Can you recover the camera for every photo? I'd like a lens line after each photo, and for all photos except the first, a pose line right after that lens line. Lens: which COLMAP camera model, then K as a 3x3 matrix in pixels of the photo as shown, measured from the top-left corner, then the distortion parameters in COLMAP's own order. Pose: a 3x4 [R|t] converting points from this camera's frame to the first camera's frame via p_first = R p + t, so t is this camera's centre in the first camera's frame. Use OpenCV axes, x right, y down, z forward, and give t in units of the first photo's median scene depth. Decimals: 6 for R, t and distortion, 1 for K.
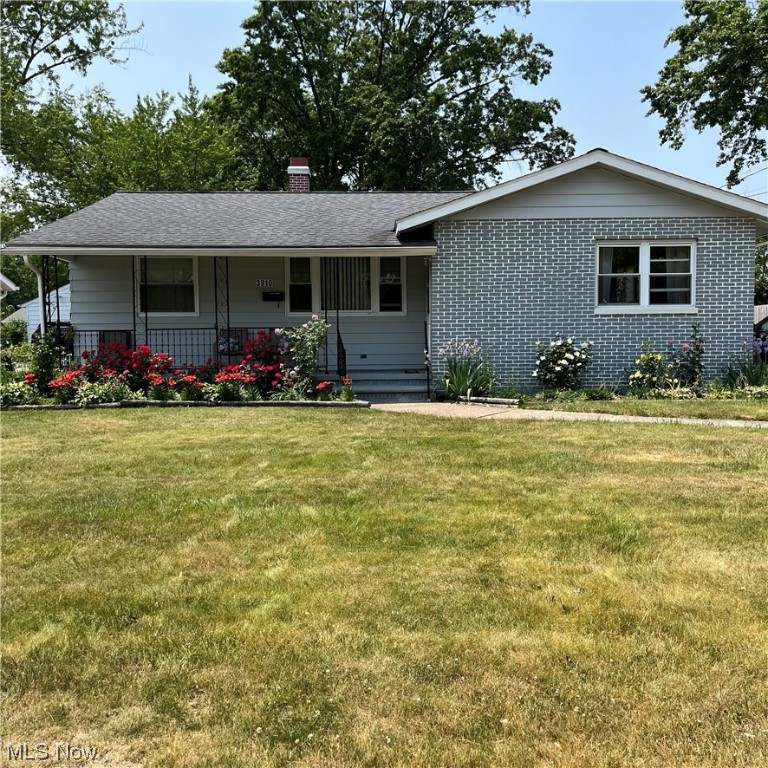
lens RADIAL K [[766.5, 0, 383.2], [0, 766.5, 380.3], [0, 0, 1]] dist [0.049305, 0.000000]
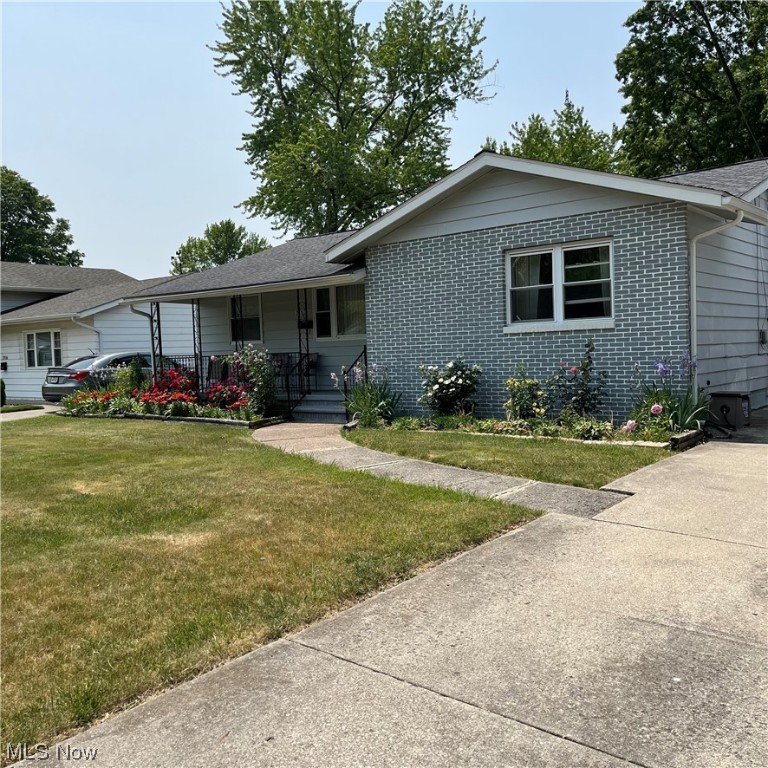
lens RADIAL K [[766.5, 0, 382.9], [0, 766.5, 387.4], [0, 0, 1]] dist [0.049305, 0.000000]
pose [[0.765266, 0.012563, -0.643592, 0.739114], [-0.011439, 0.999917, 0.005917, -0.026327], [0.643613, 0.002833, 0.765346, 0.225810]]
